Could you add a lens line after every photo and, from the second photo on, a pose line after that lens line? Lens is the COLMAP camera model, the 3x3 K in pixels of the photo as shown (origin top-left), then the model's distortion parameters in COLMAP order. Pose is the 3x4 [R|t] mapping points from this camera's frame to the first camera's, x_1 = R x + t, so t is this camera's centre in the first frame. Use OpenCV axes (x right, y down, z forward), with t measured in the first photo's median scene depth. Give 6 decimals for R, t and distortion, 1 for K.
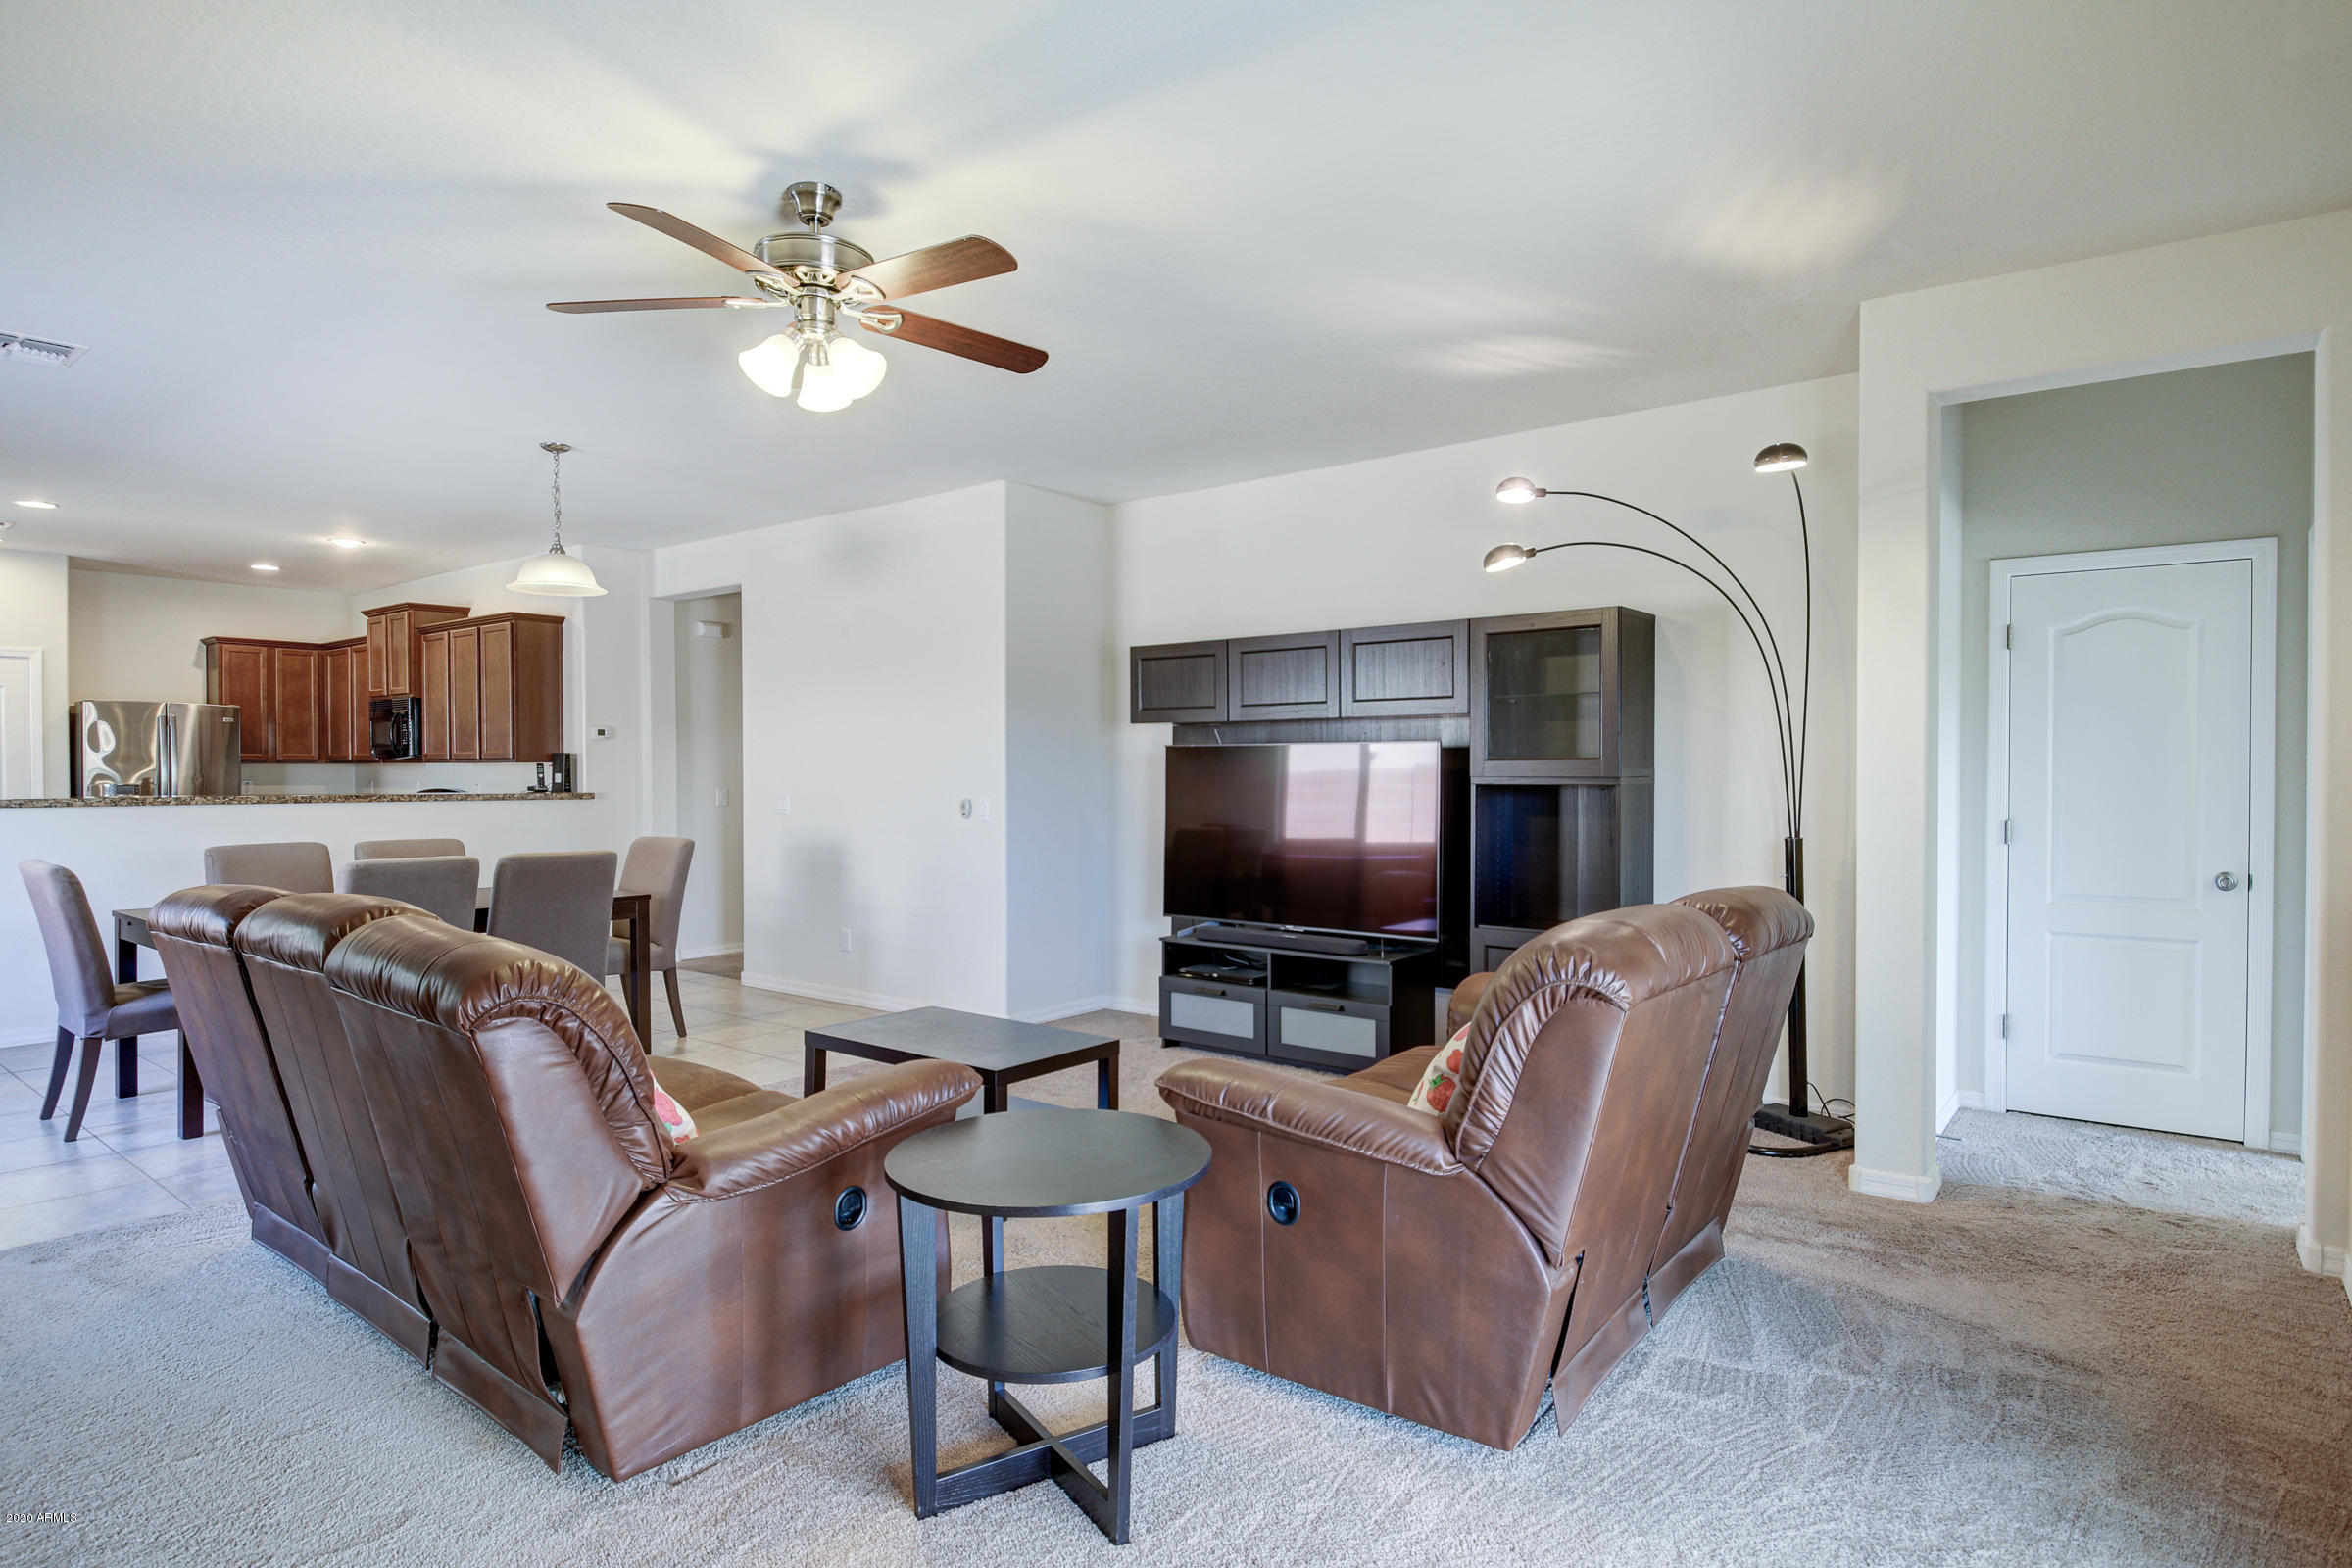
lens RADIAL K [[1280.3, 0, 1158.9], [0, 1280.3, 787.7], [0, 0, 1]] dist [0.020431, -0.018297]
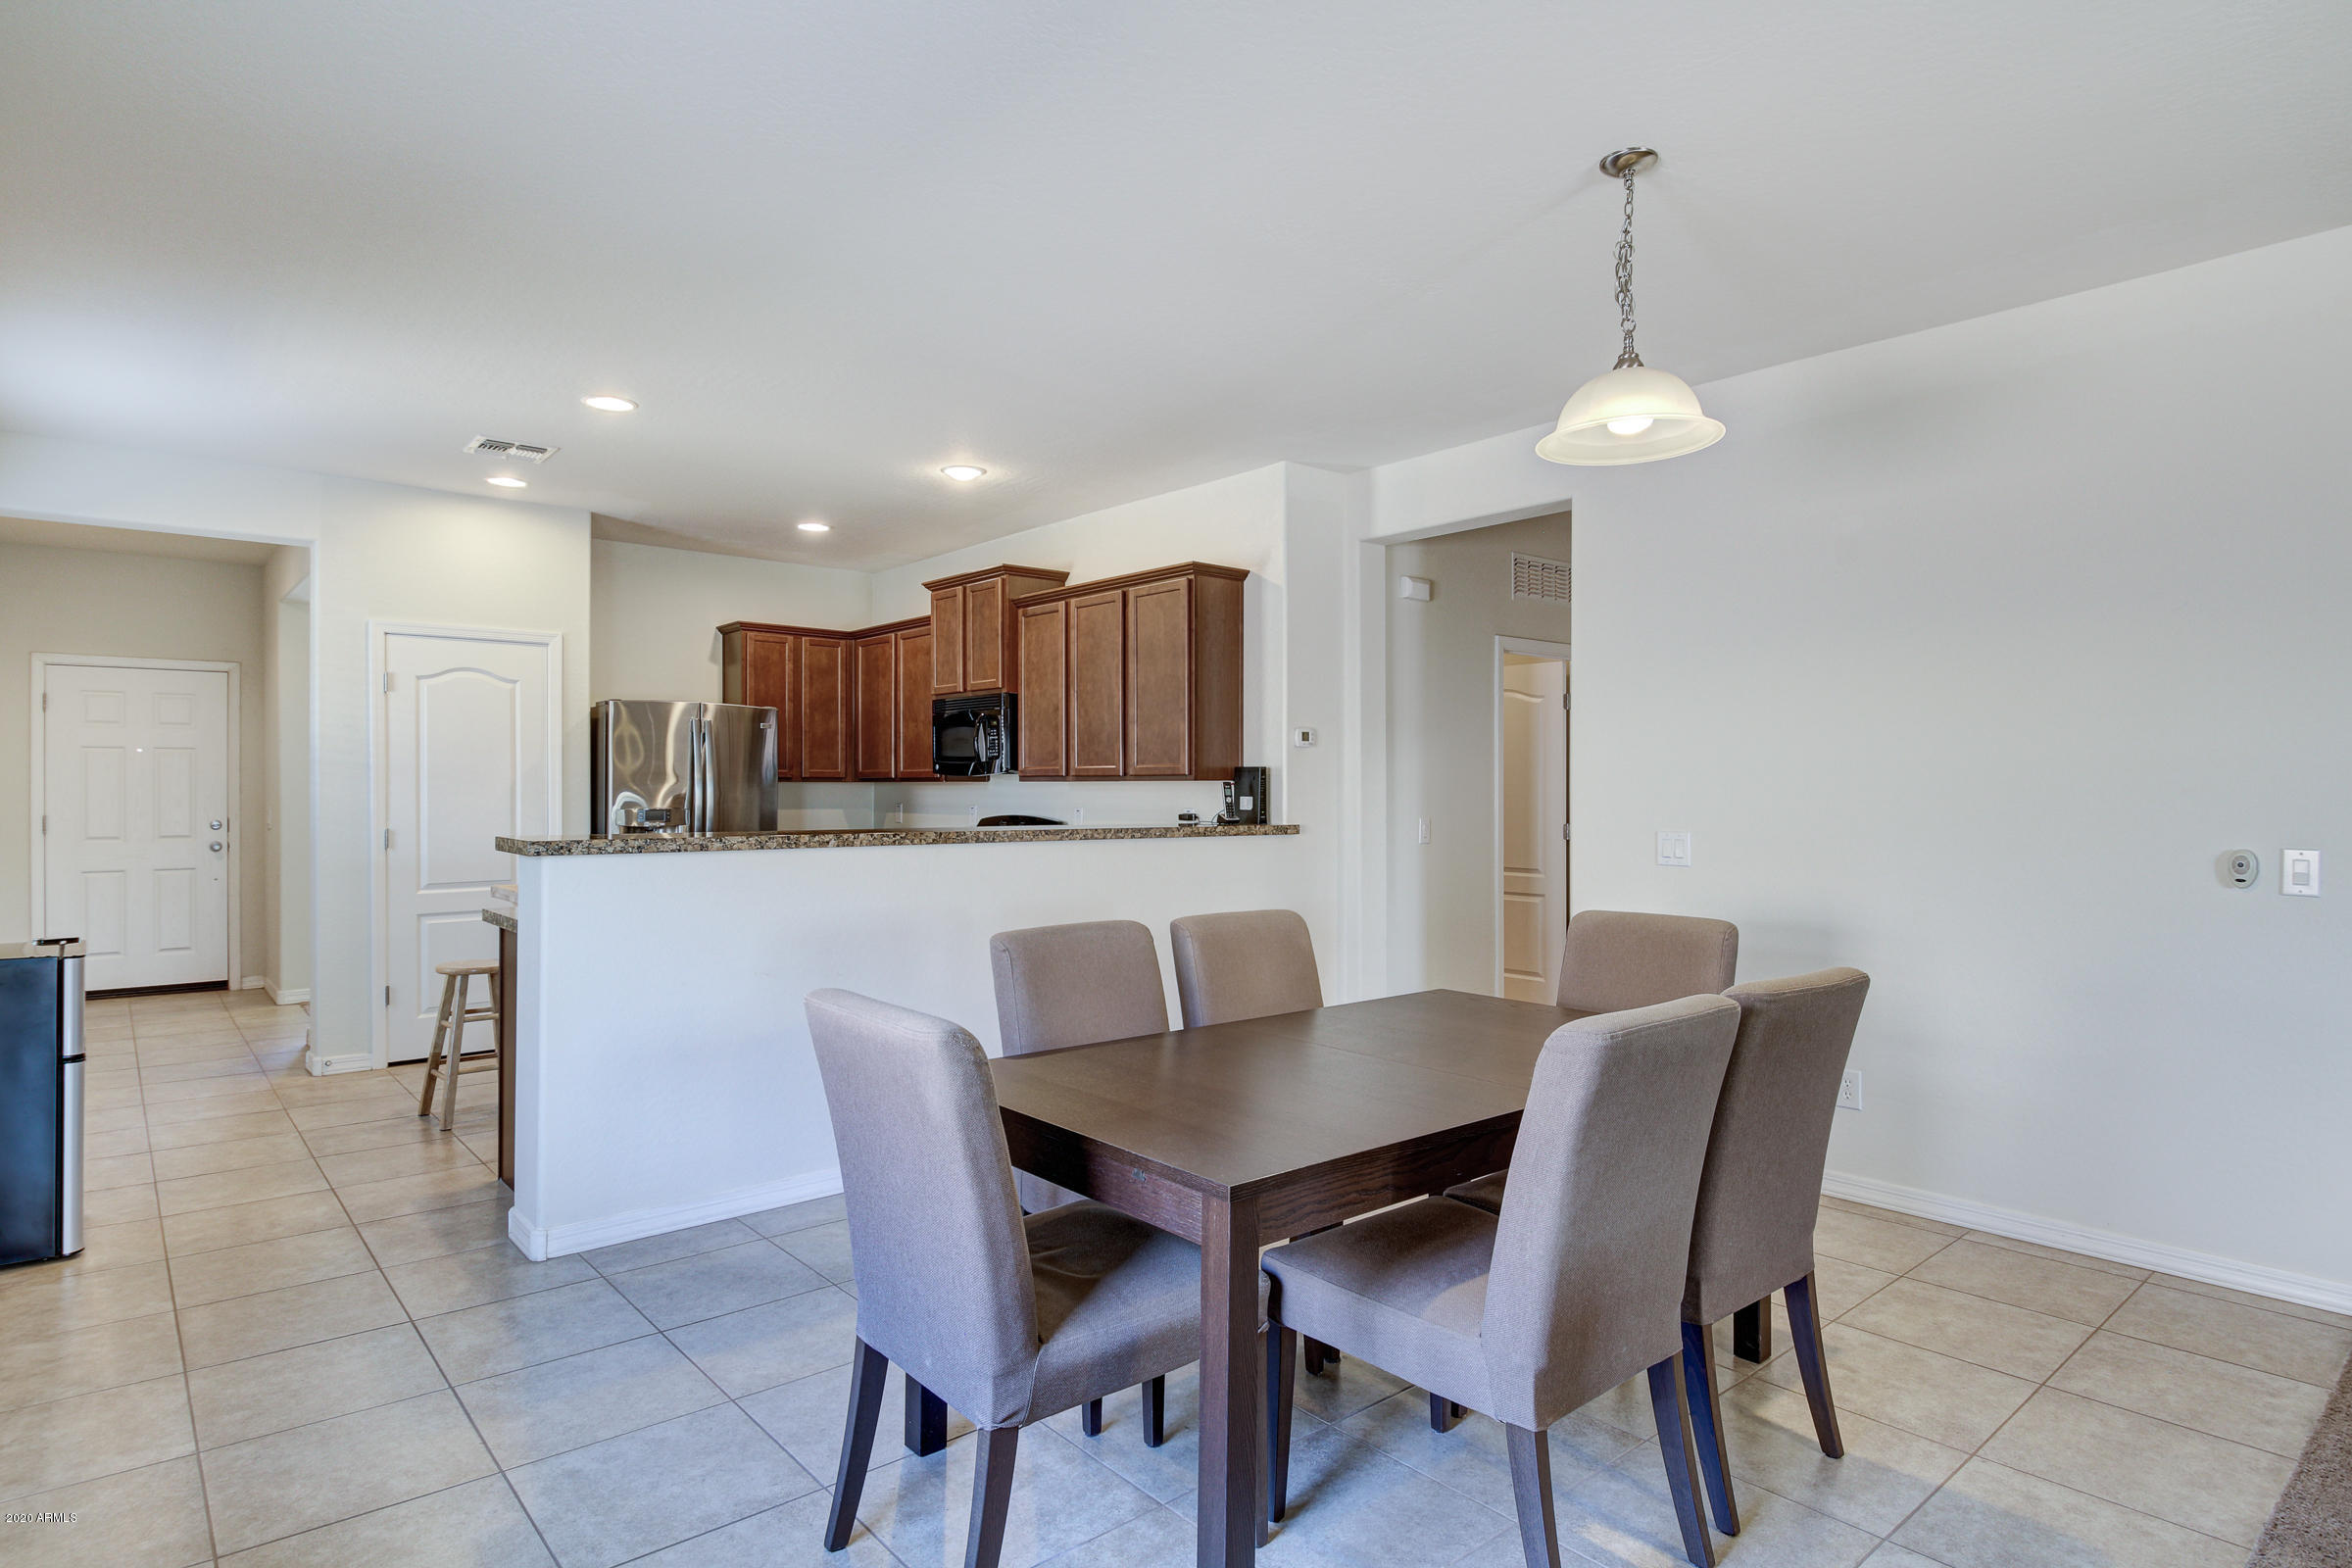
lens RADIAL K [[1280.3, 0, 1187.0], [0, 1280.3, 775.3], [0, 0, 1]] dist [0.020431, -0.018297]
pose [[0.985085, -0.002216, -0.172052, -0.355021], [-0.002365, 0.999648, -0.026417, -0.004042], [0.172050, 0.026430, 0.984734, 0.300797]]
